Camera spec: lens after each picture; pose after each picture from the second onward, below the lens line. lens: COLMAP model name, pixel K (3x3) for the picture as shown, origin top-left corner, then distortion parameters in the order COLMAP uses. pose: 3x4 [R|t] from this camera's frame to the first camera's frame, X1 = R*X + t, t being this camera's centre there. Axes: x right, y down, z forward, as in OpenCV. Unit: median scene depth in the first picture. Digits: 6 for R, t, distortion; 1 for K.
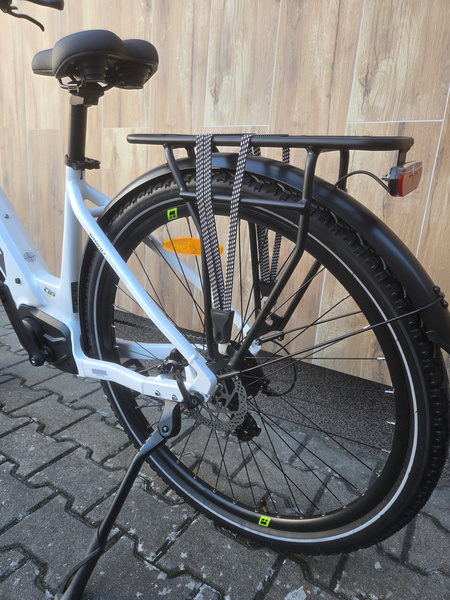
lens RADIAL K [[405.8, 0, 224.3], [0, 405.8, 302.2], [0, 0, 1]] dist [0.042839, -0.045532]
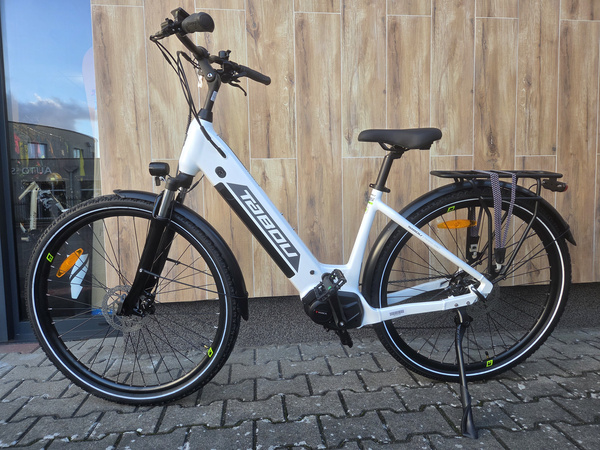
lens RADIAL K [[405.8, 0, 297.4], [0, 405.8, 225.6], [0, 0, 1]] dist [0.042839, -0.045532]
pose [[0.788915, -0.137827, 0.598846, -1.396550], [0.231739, 0.969299, -0.082202, -0.108994], [-0.569131, 0.203627, 0.796634, -0.107768]]
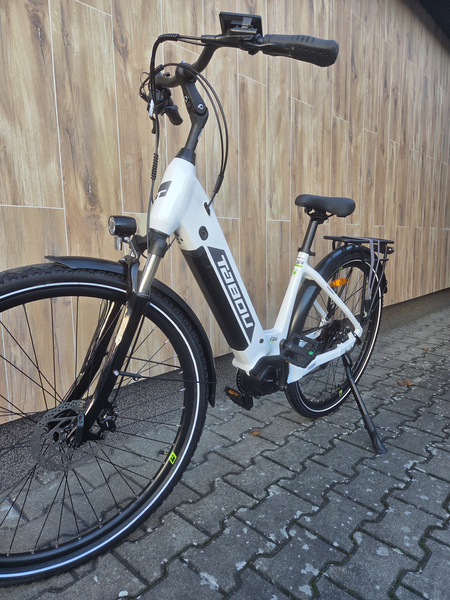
lens RADIAL K [[405.8, 0, 228.7], [0, 405.8, 302.0], [0, 0, 1]] dist [0.042839, -0.045532]
pose [[0.197983, -0.216243, 0.956055, -1.815248], [0.274443, 0.948581, 0.157720, -0.423004], [-0.941002, 0.231157, 0.247149, 0.772249]]
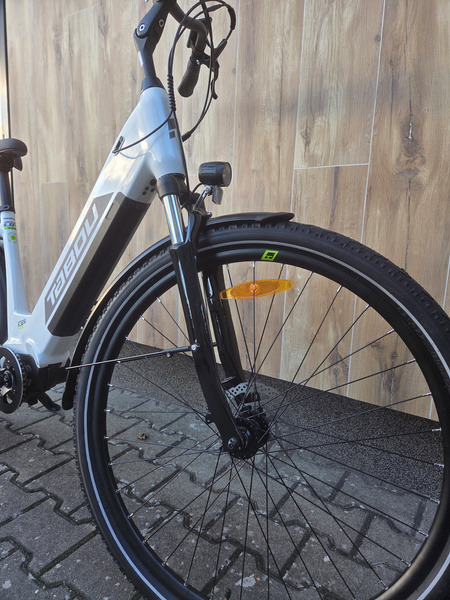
lens RADIAL K [[405.8, 0, 224.9], [0, 405.8, 299.3], [0, 0, 1]] dist [0.042839, -0.045532]
pose [[0.997802, -0.030157, -0.058999, 0.161225], [0.024707, 0.995543, -0.091016, 0.037841], [0.061481, 0.089358, 0.994100, -0.144878]]
